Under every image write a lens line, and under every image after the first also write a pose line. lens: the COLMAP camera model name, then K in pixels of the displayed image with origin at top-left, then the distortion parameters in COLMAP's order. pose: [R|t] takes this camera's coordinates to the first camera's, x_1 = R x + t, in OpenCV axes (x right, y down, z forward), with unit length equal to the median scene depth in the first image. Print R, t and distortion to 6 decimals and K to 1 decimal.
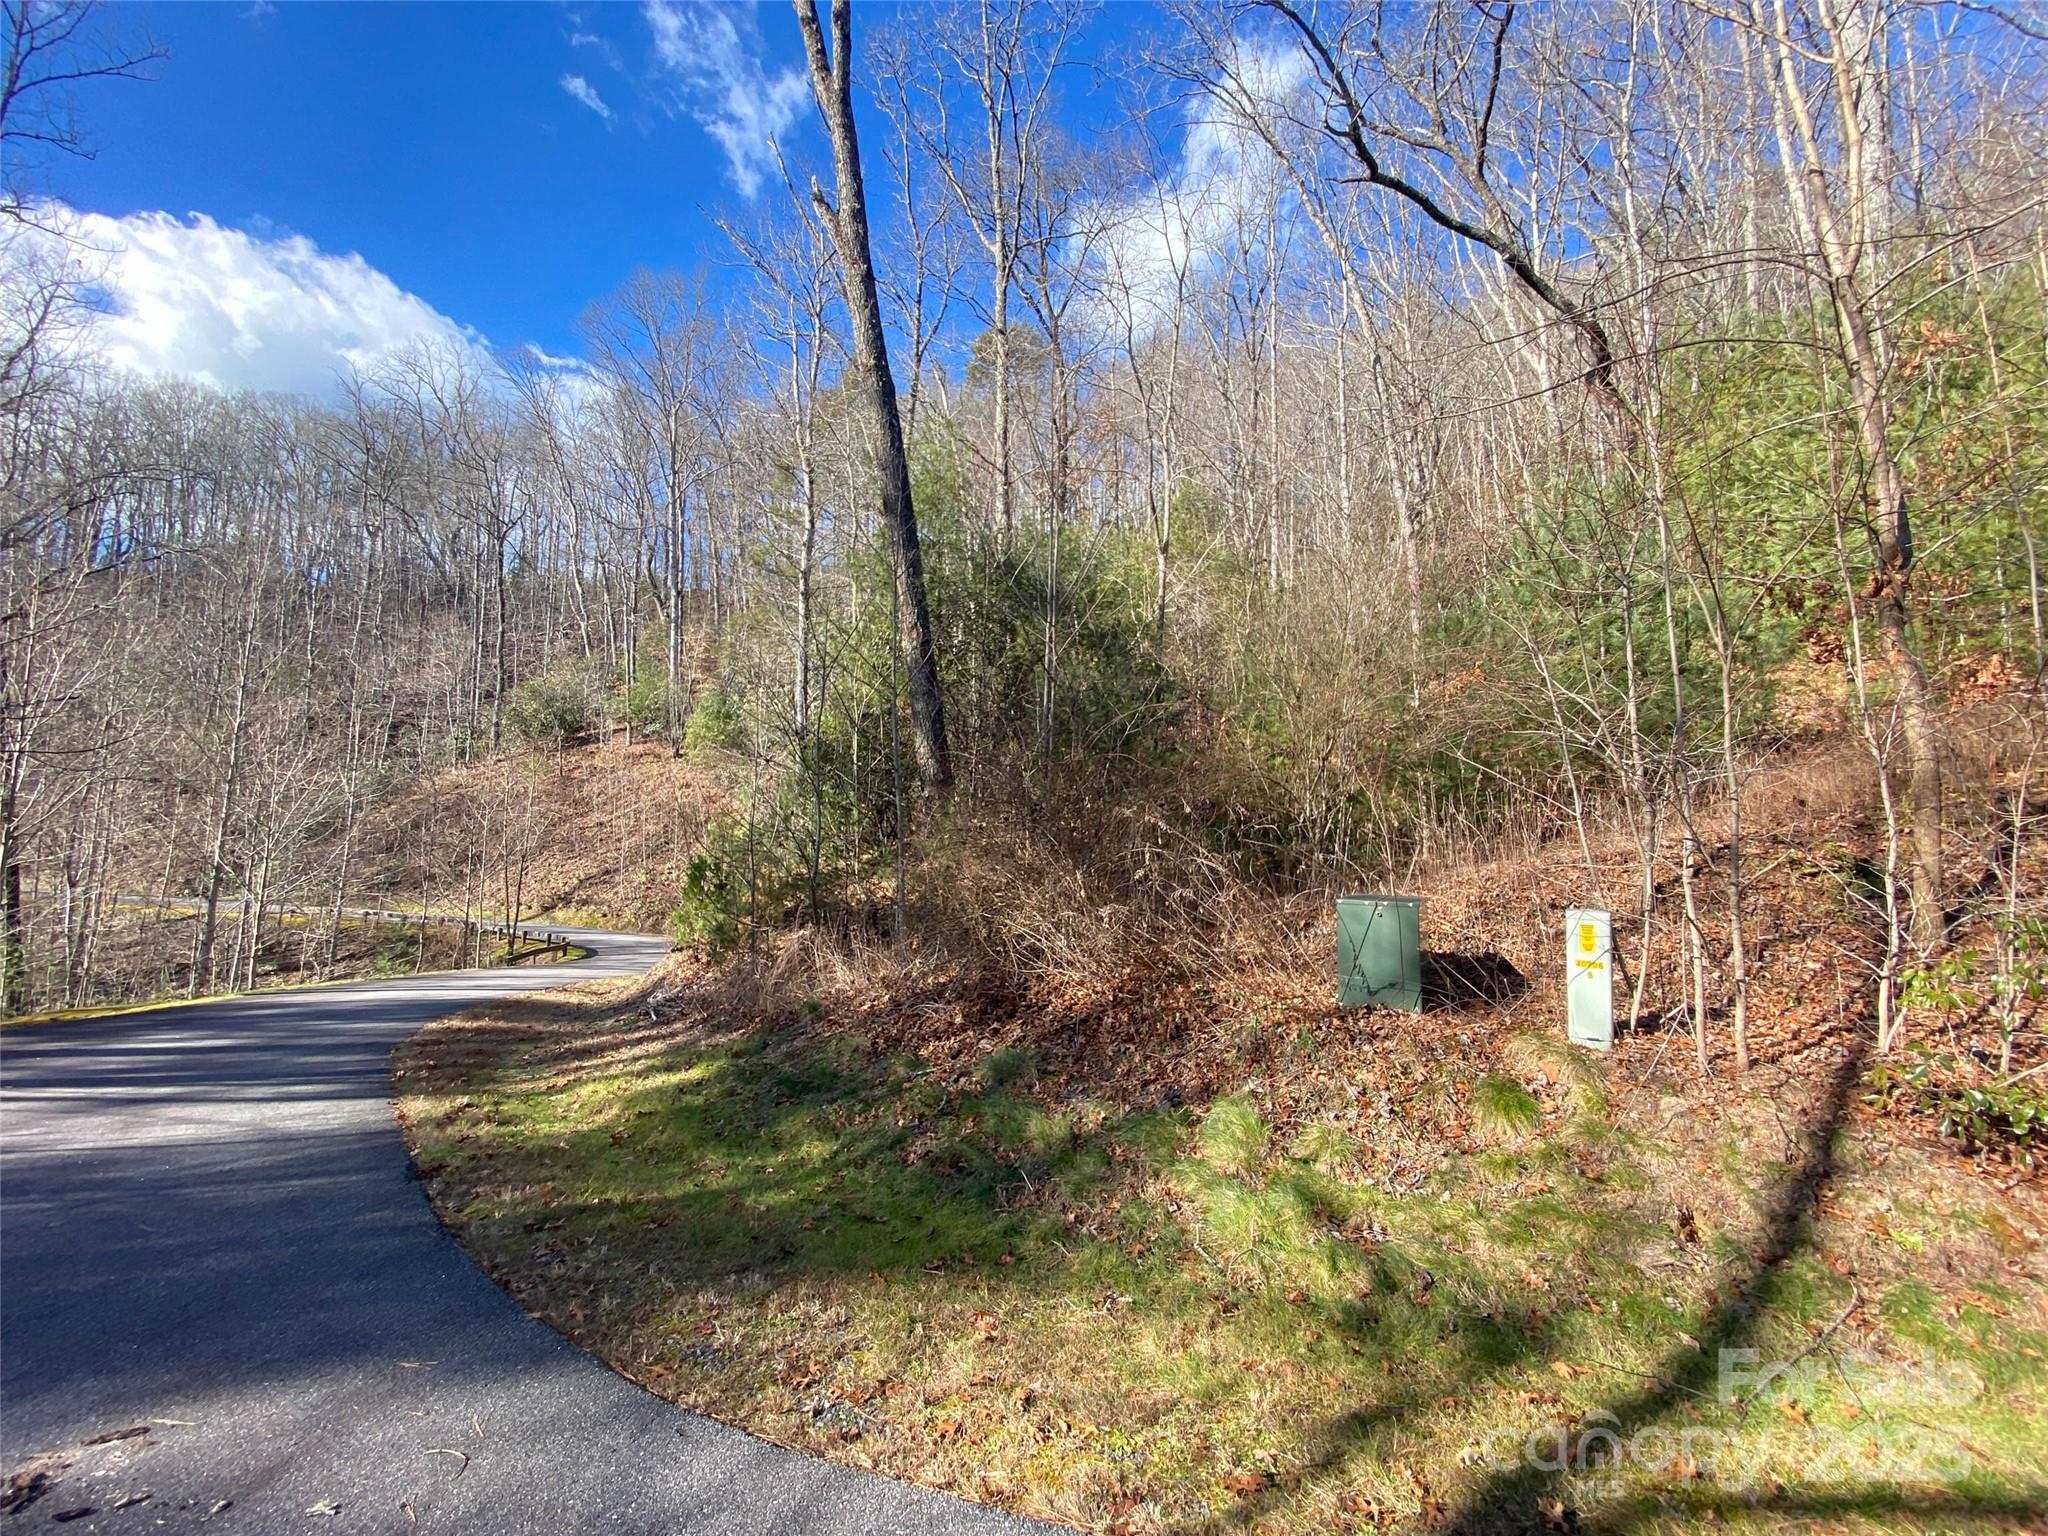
lens RADIAL K [[824.3, 0, 1029.3], [0, 824.3, 771.2], [0, 0, 1]] dist [0.010895, -0.016597]
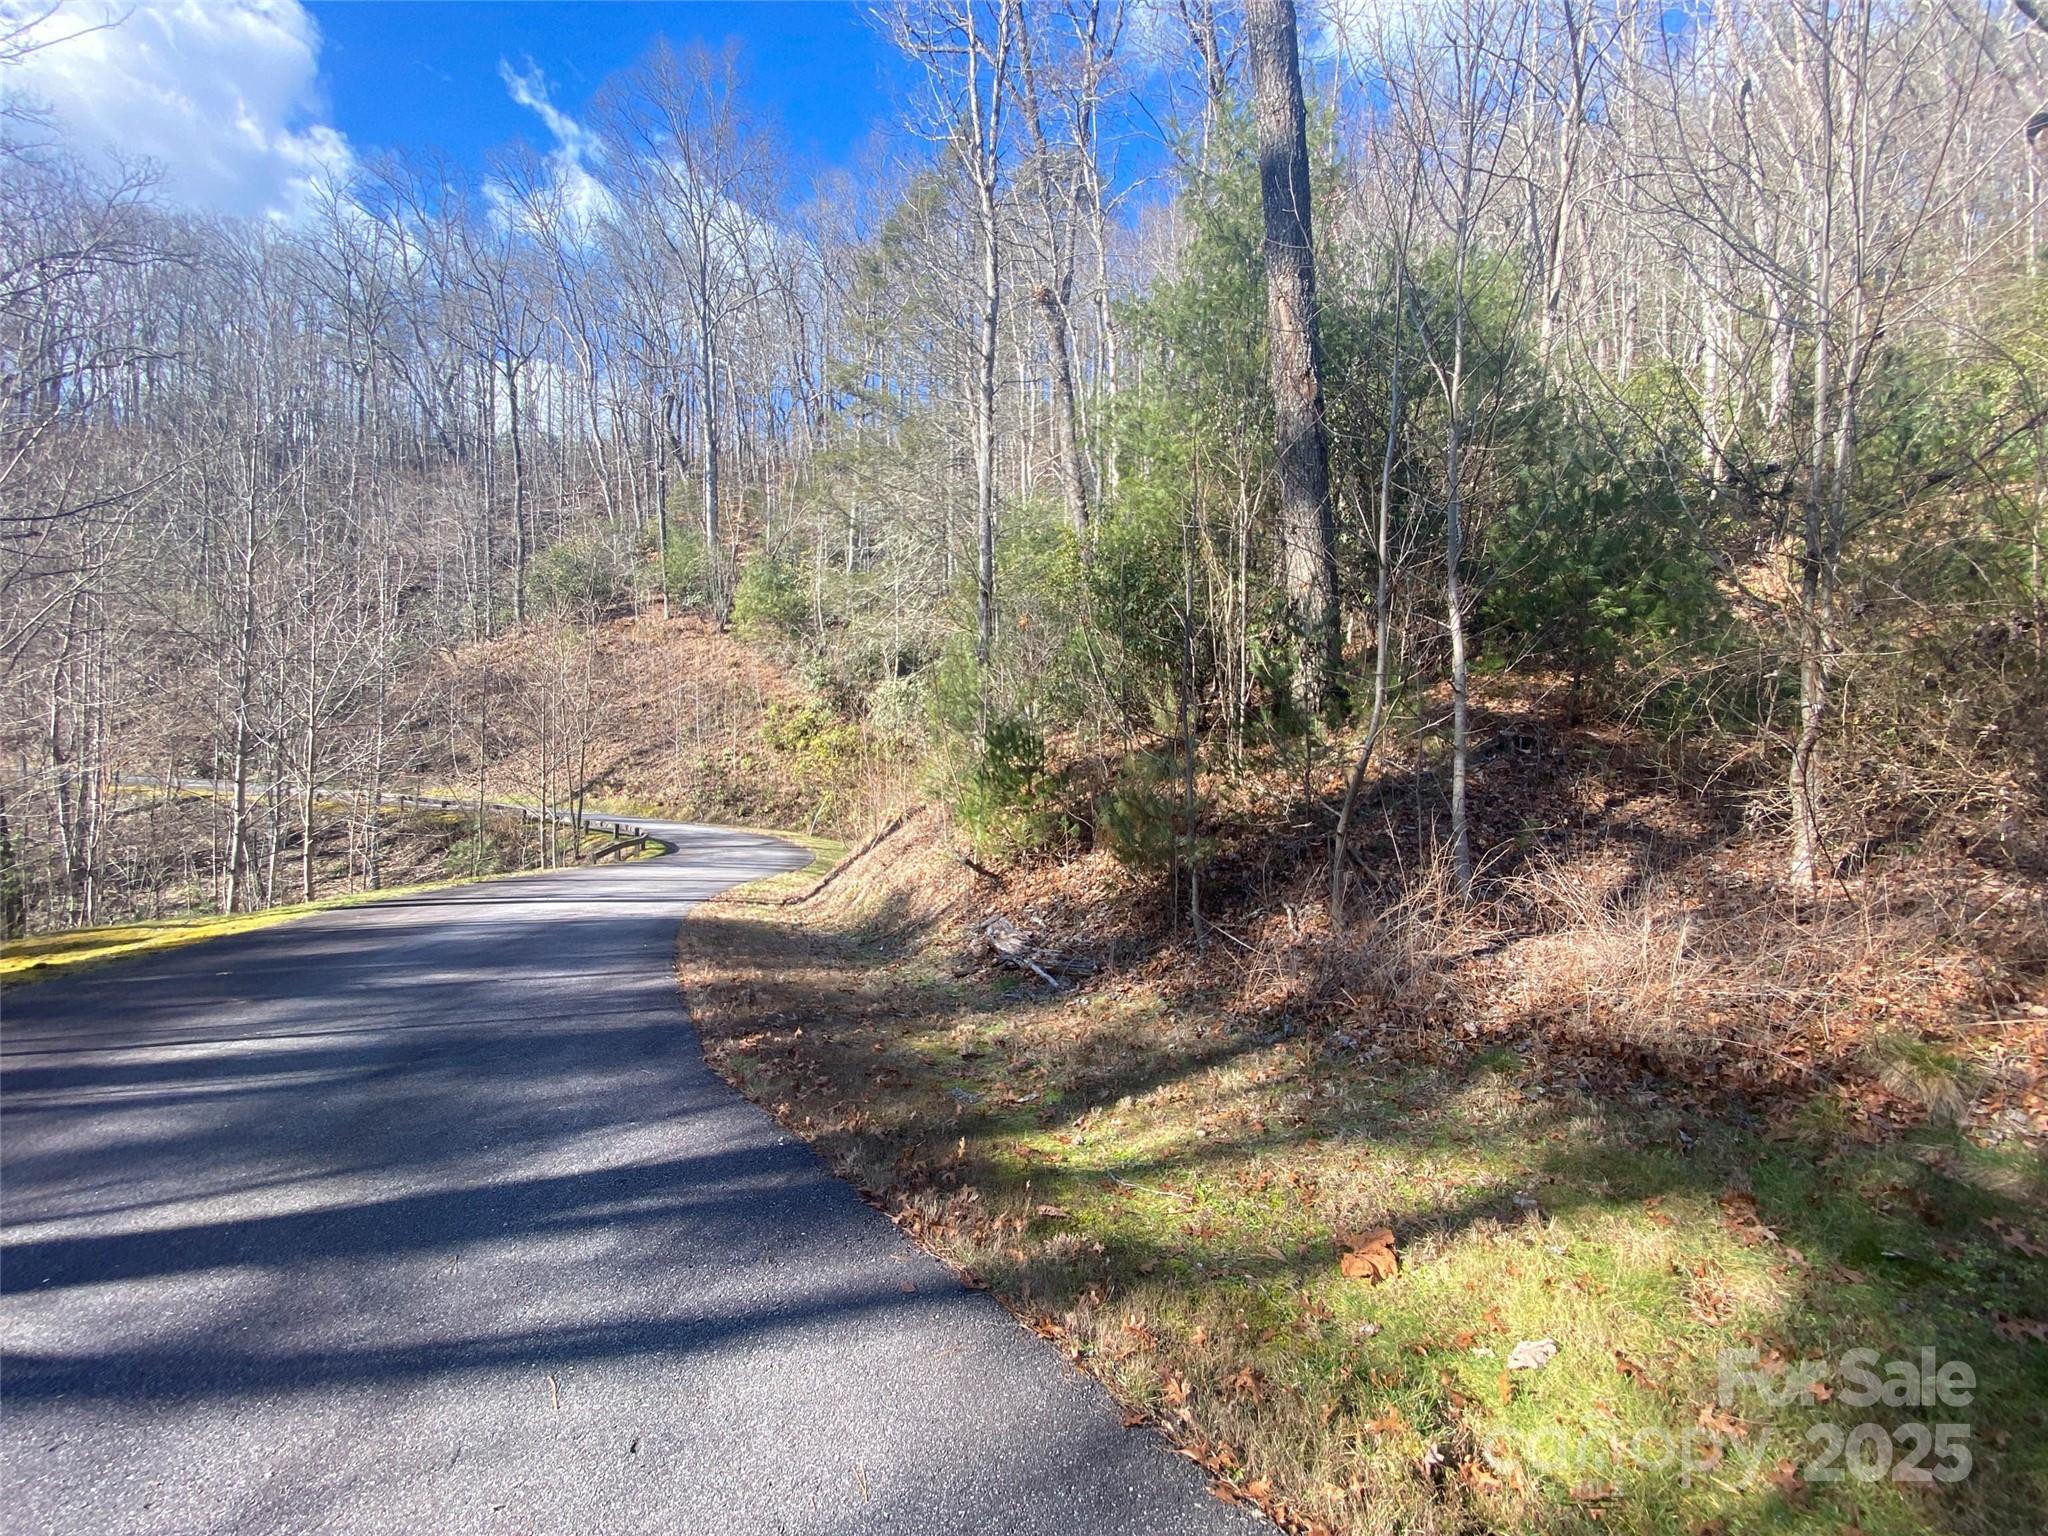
lens RADIAL K [[824.3, 0, 1029.3], [0, 824.3, 771.2], [0, 0, 1]] dist [0.010895, -0.016597]
pose [[0.999871, 0.015692, 0.003320, -0.483500], [-0.015988, 0.991599, 0.128359, 0.063933], [-0.001278, -0.128396, 0.991722, 0.440023]]
